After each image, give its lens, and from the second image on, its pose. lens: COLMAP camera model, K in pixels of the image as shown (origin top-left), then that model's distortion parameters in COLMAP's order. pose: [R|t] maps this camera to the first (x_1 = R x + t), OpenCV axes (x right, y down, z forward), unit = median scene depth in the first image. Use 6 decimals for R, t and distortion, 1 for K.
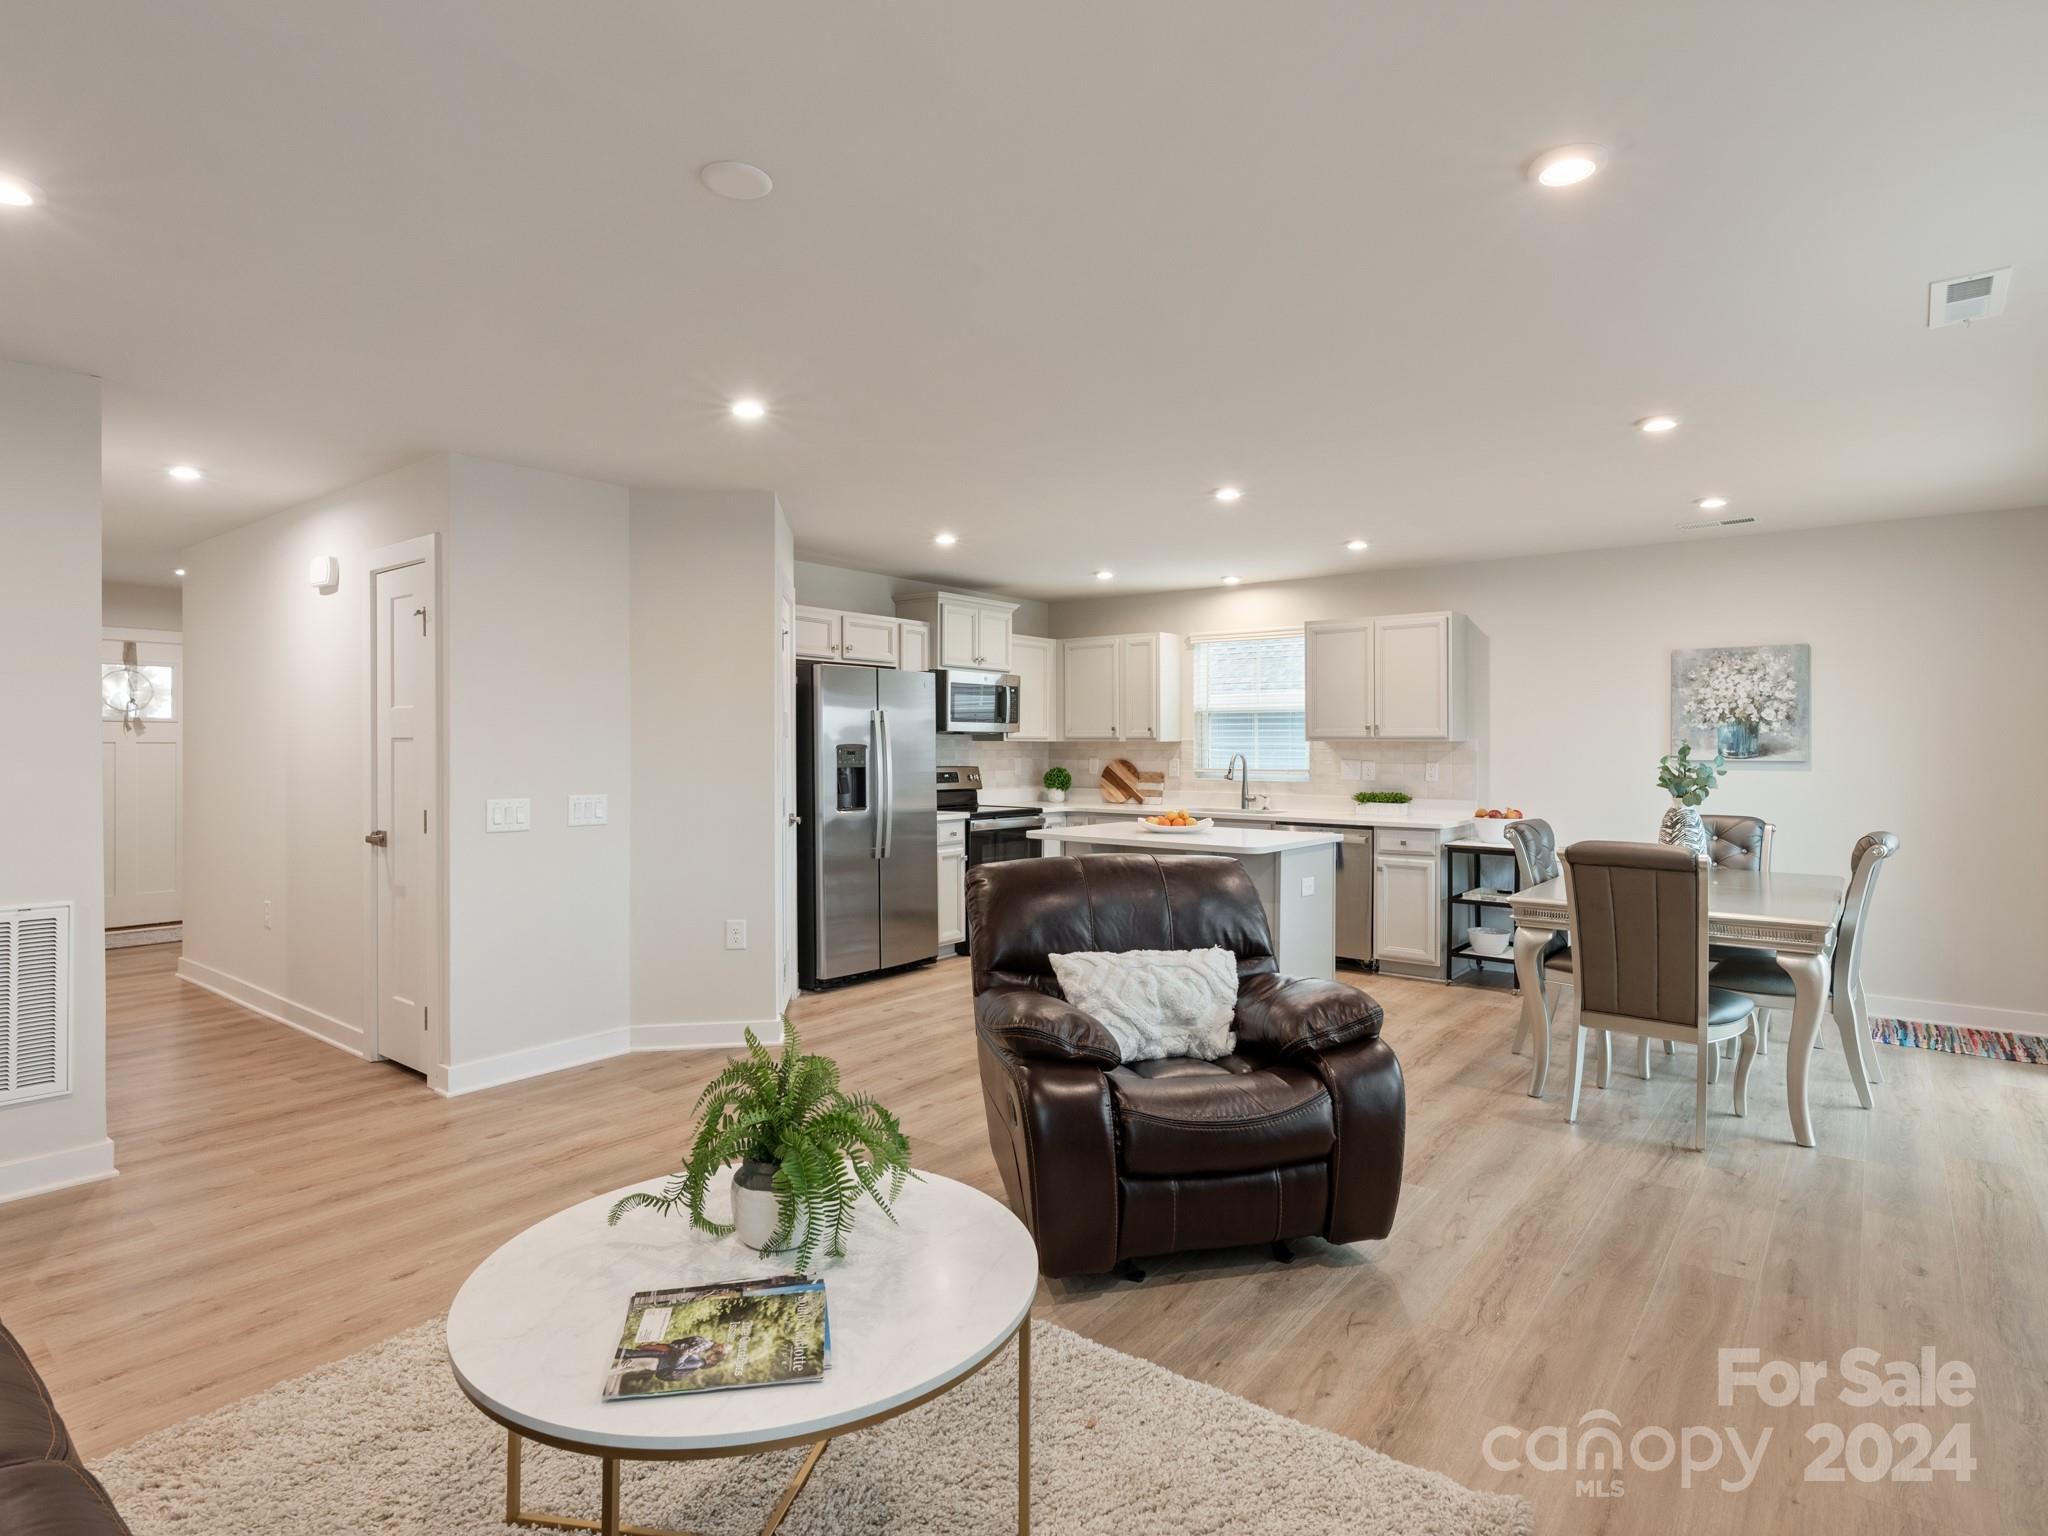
lens RADIAL K [[1085.7, 0, 1024.0], [0, 1085.7, 768.0], [0, 0, 1]] dist [-0.002476, -0.000725]
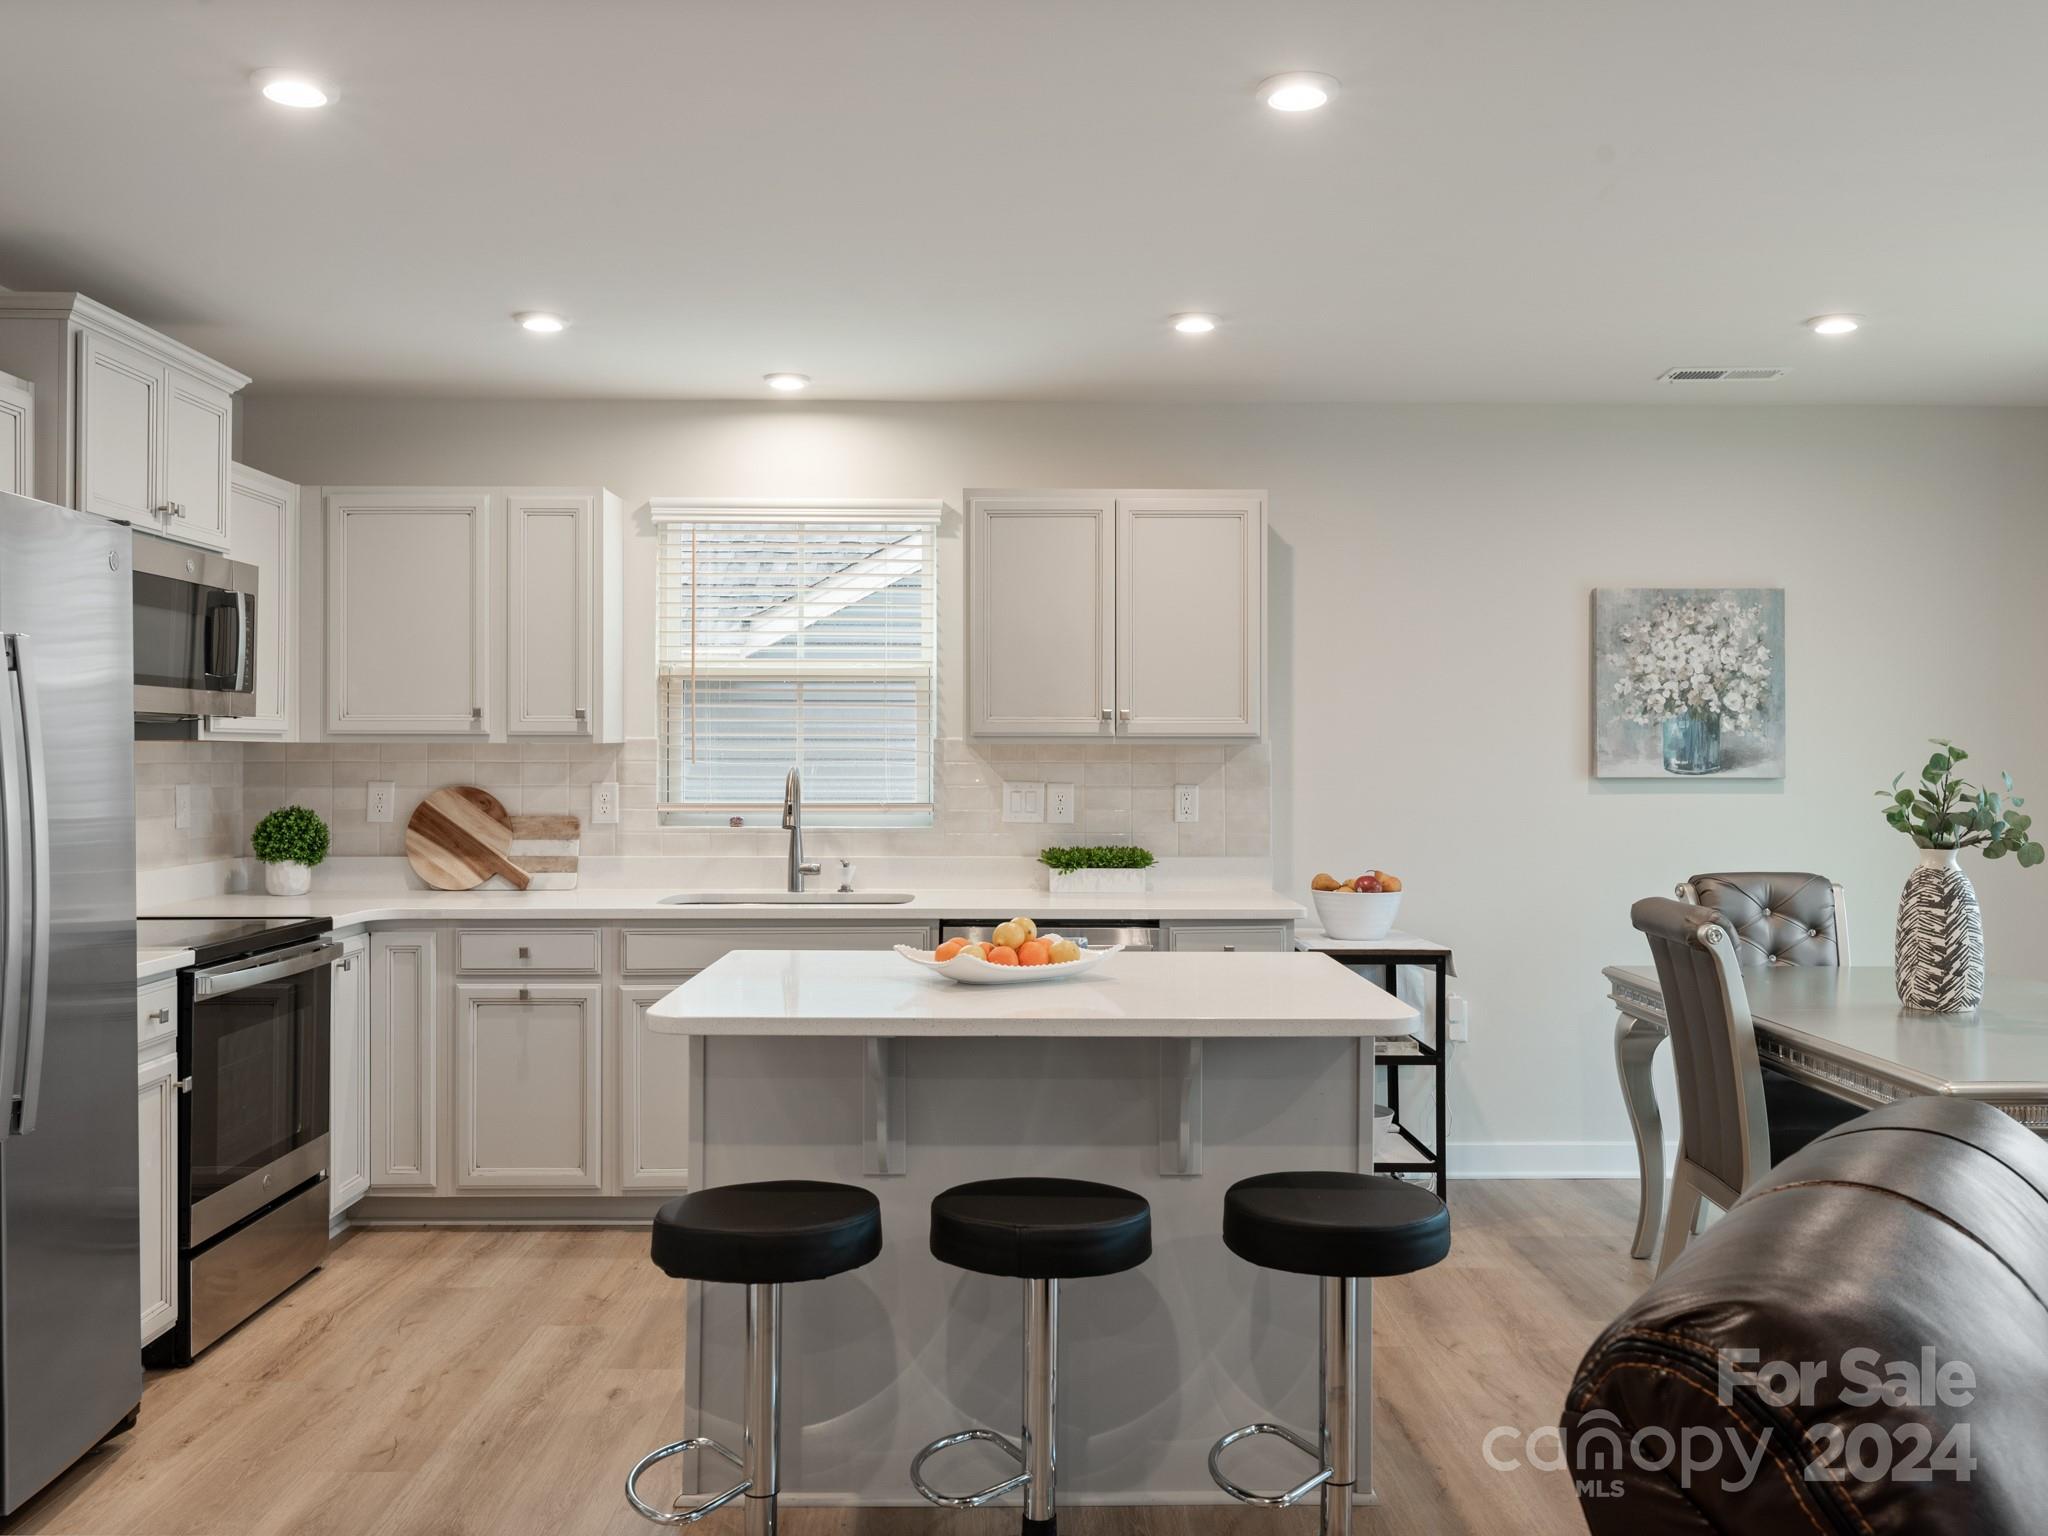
lens RADIAL K [[1705.1, 0, 1024.0], [0, 1705.1, 768.0], [0, 0, 1]] dist [0.005871, 0.001415]
pose [[0.775302, -0.006268, 0.631559, -0.187342], [0.013259, 0.999892, -0.006352, -0.009071], [-0.631451, 0.013299, 0.775301, 0.412770]]
